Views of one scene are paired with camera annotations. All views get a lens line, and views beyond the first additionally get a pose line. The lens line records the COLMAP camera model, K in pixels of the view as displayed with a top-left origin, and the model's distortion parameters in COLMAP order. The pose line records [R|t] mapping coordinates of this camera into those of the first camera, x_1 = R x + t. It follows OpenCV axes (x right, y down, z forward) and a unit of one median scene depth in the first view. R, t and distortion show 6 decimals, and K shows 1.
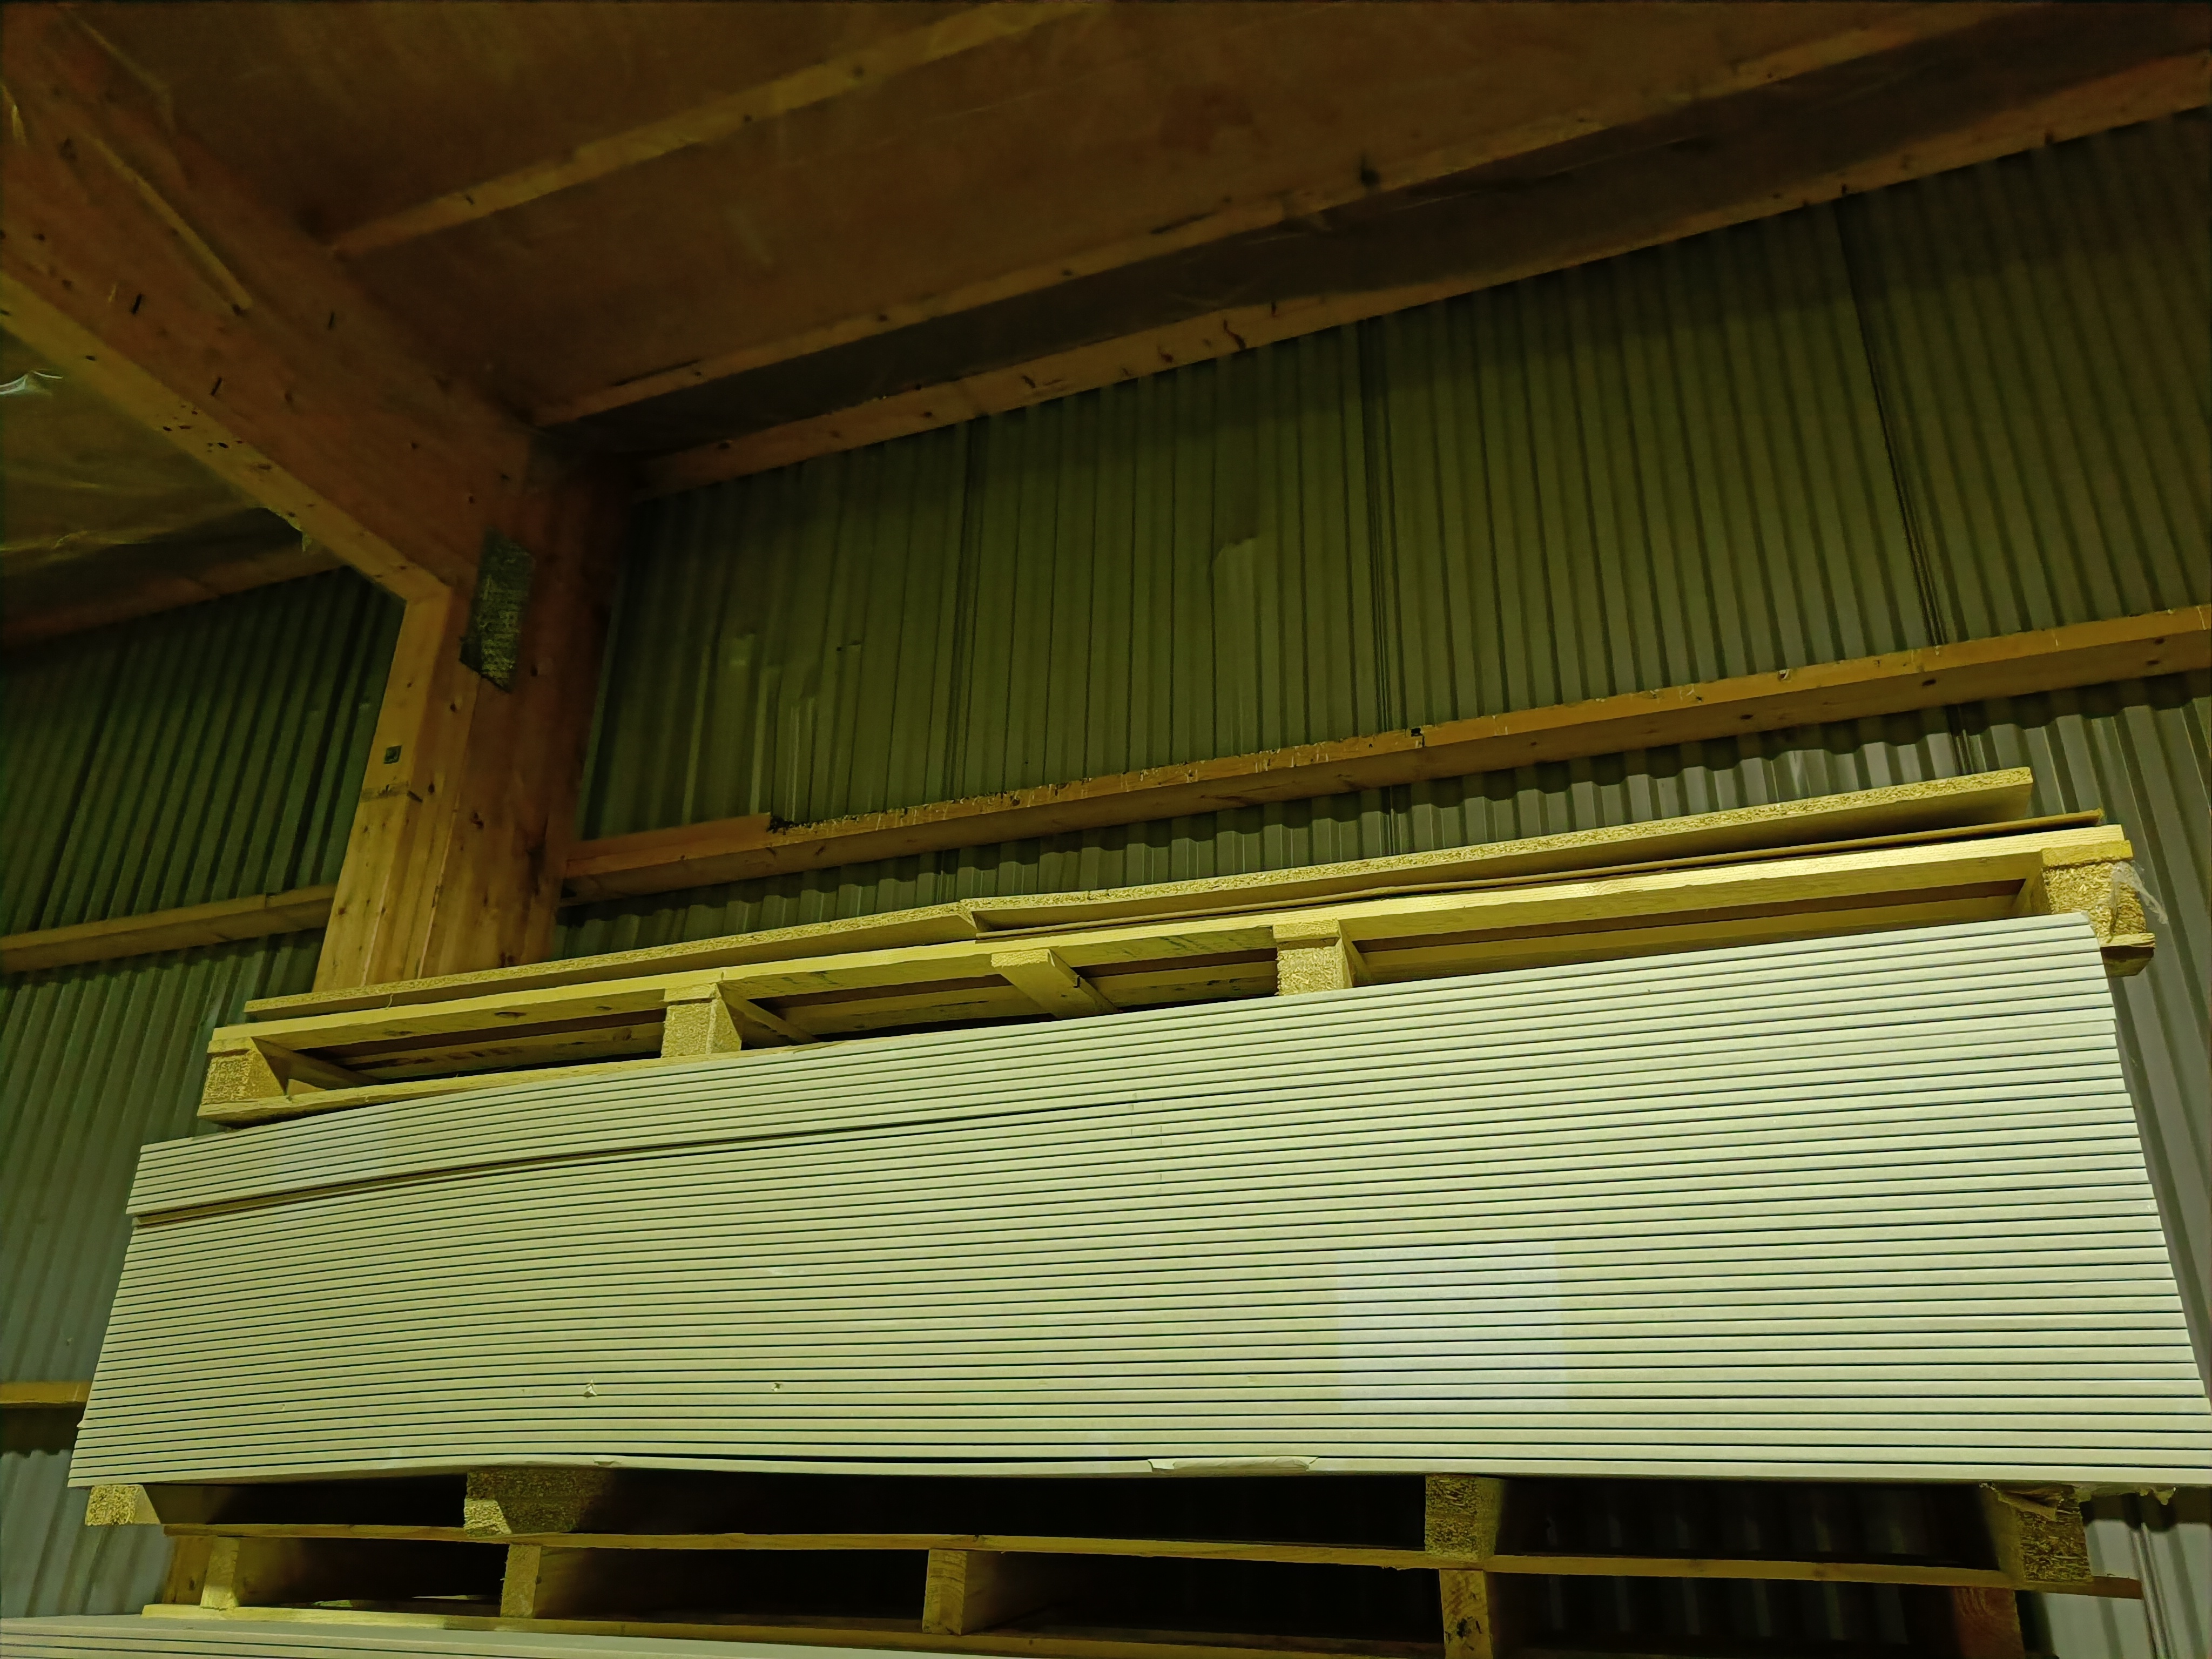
lens RADIAL K [[1566.8, 0, 1119.5], [0, 1566.8, 823.2], [0, 0, 1]] dist [-0.012840, -0.006418]
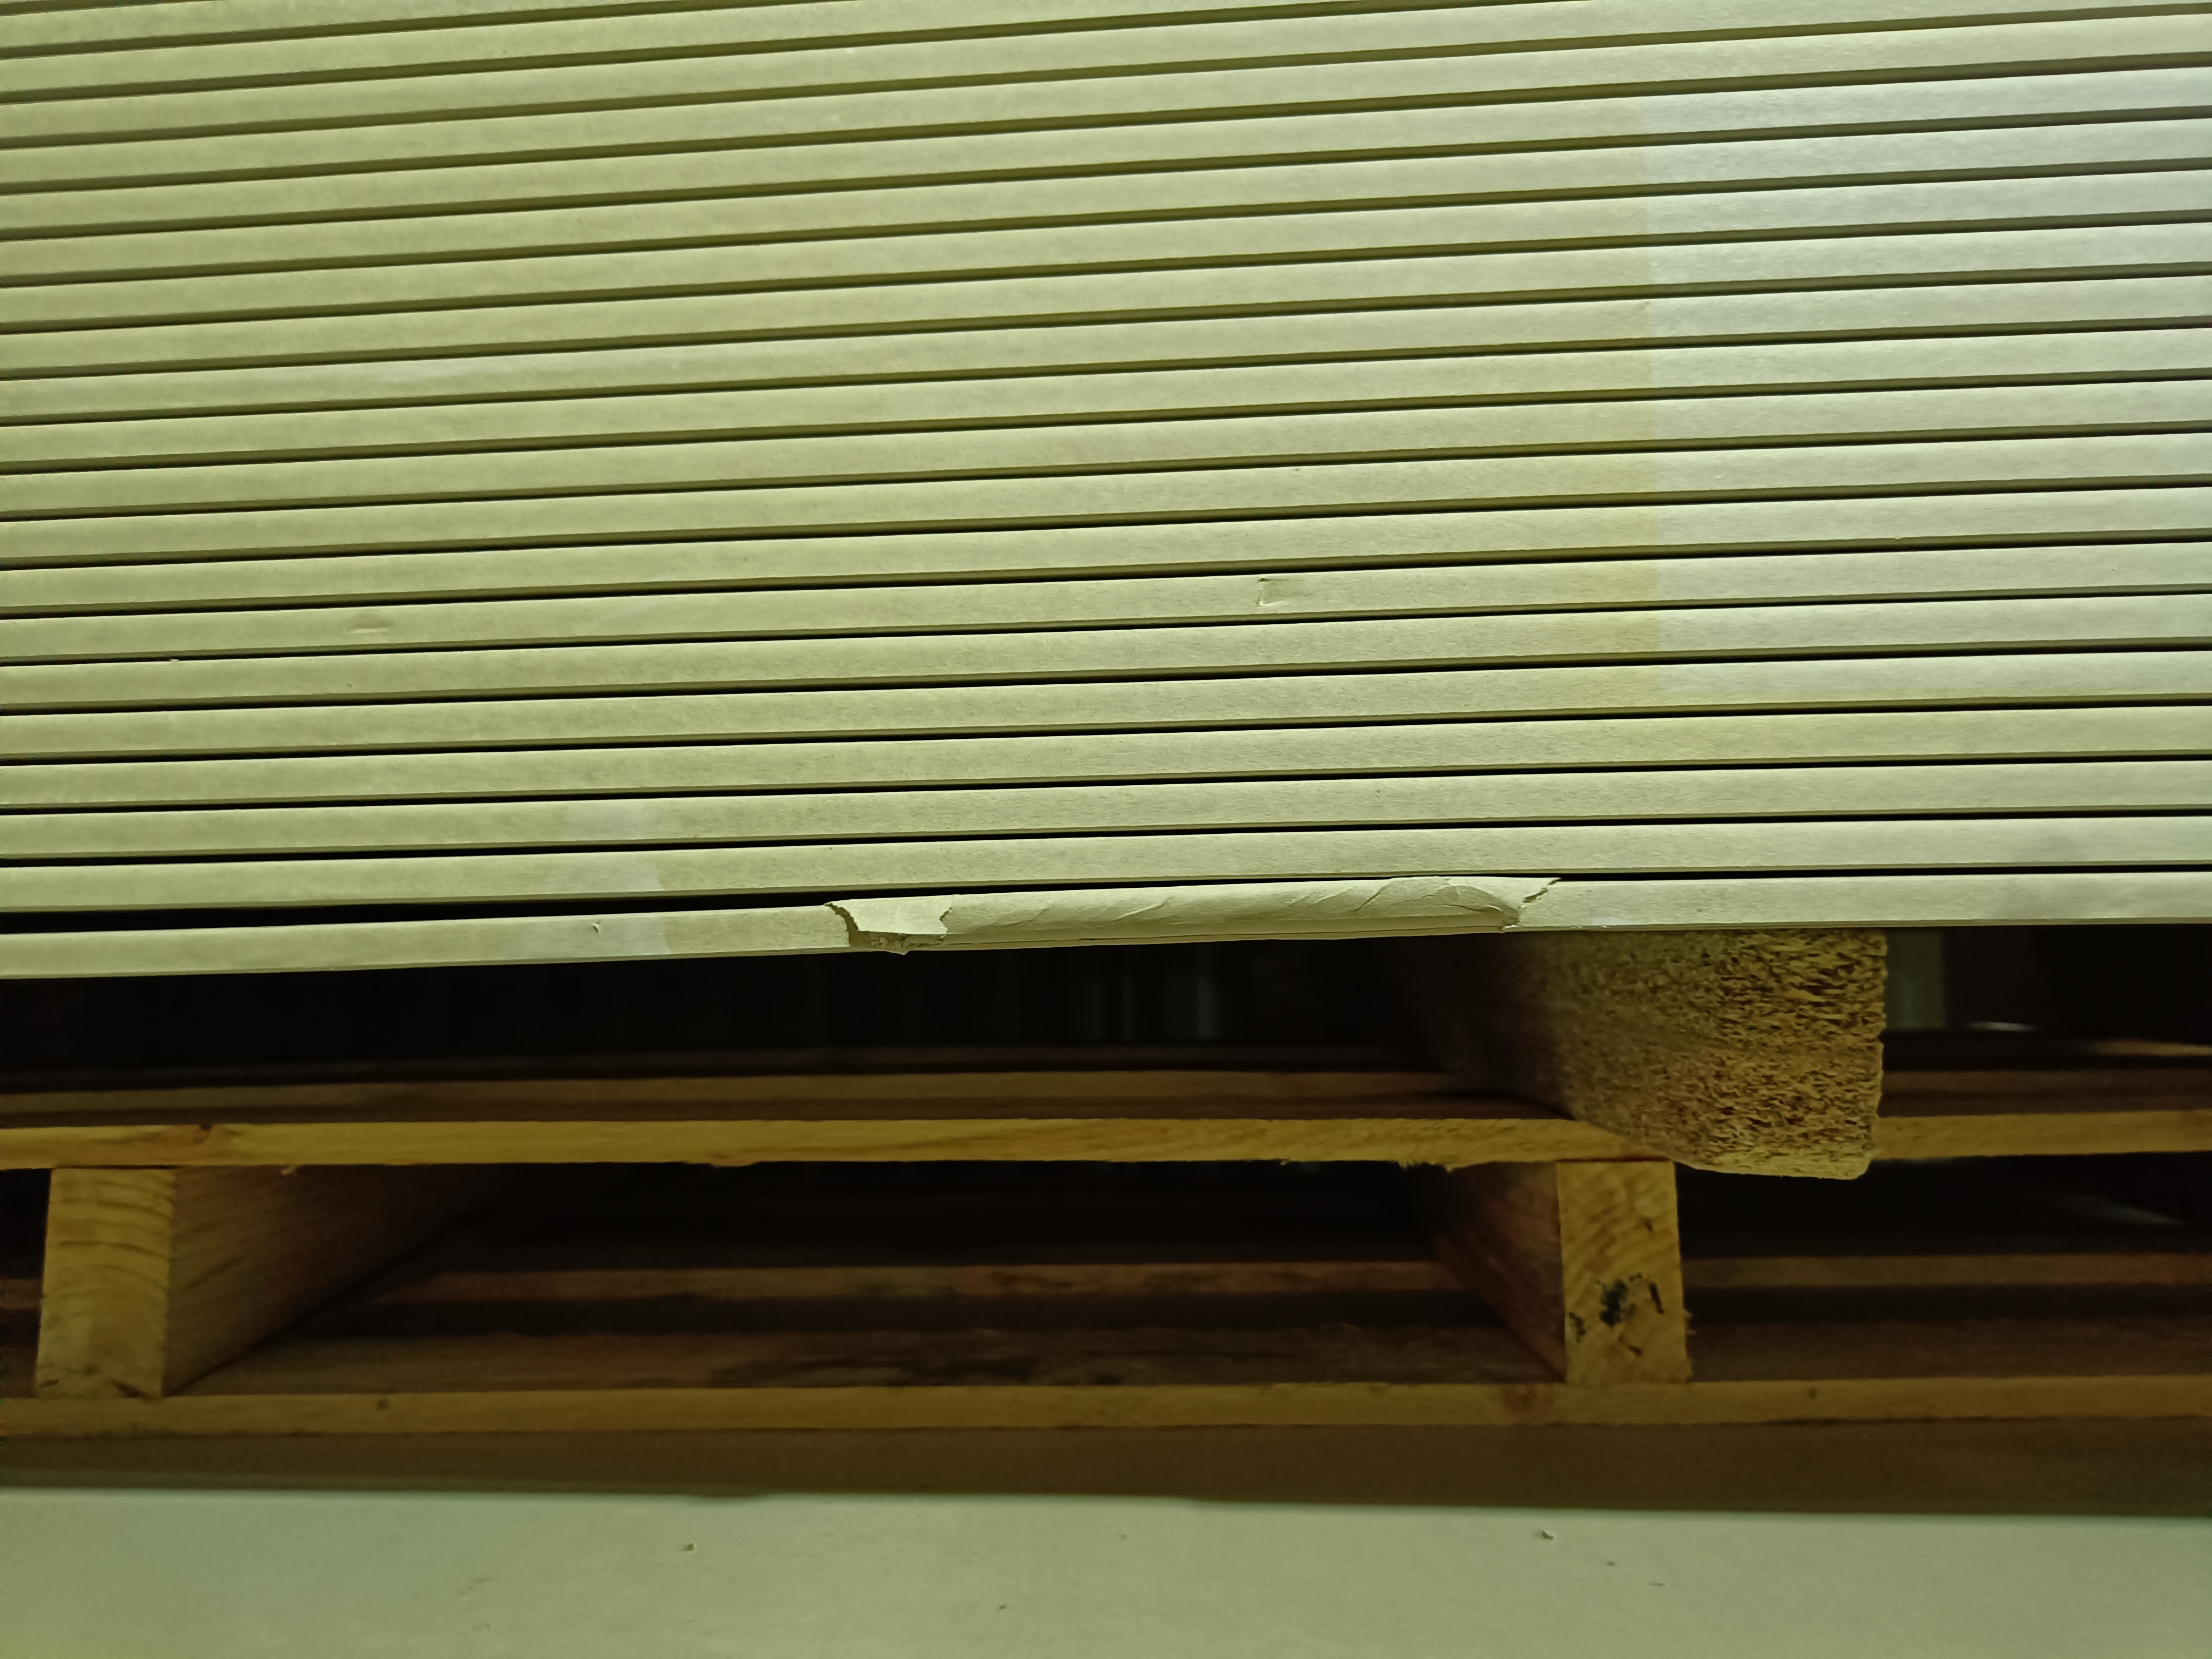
lens RADIAL K [[1566.8, 0, 1106.1], [0, 1566.8, 838.2], [0, 0, 1]] dist [-0.012840, -0.006418]
pose [[0.938360, -0.006206, 0.345603, -0.023517], [-0.109474, 0.943034, 0.314171, 0.269069], [-0.327865, -0.332640, 0.884226, 0.657473]]
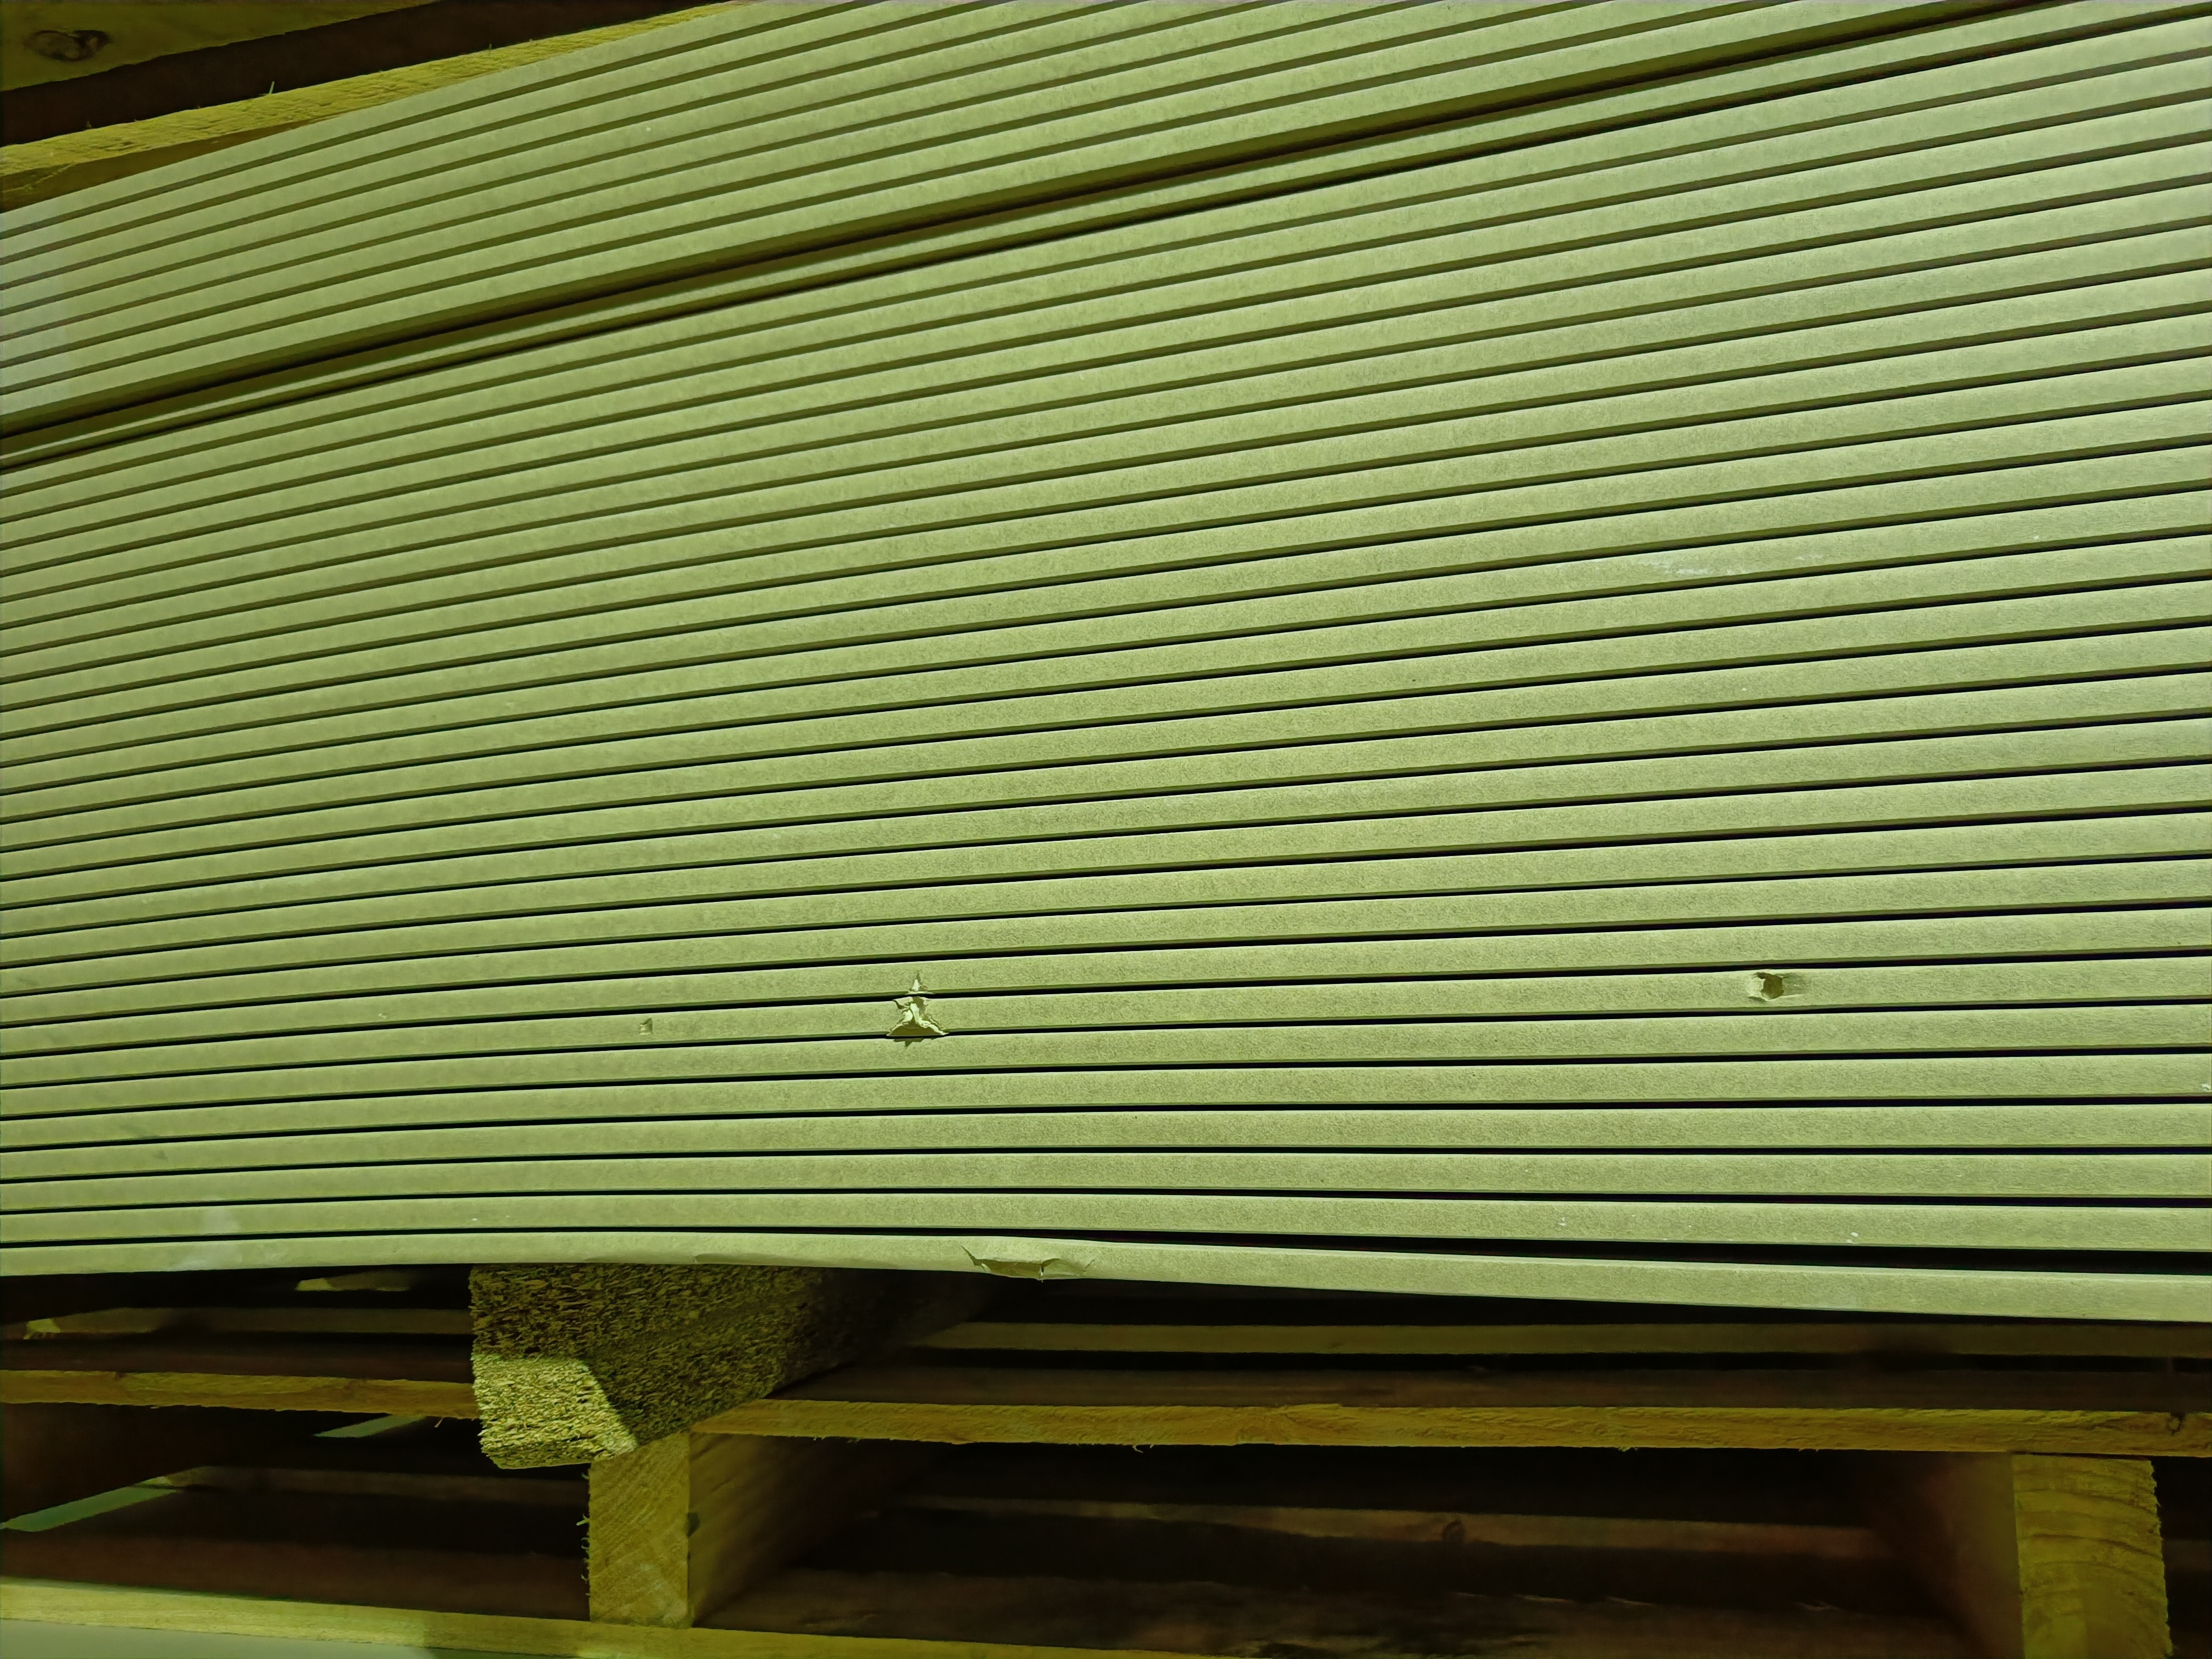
lens RADIAL K [[1566.8, 0, 1118.4], [0, 1566.8, 878.2], [0, 0, 1]] dist [-0.012840, -0.006418]
pose [[0.994164, -0.013979, 0.106971, -0.340916], [-0.015423, 0.962967, 0.269177, 0.269060], [-0.106773, -0.269256, 0.957131, 0.751122]]
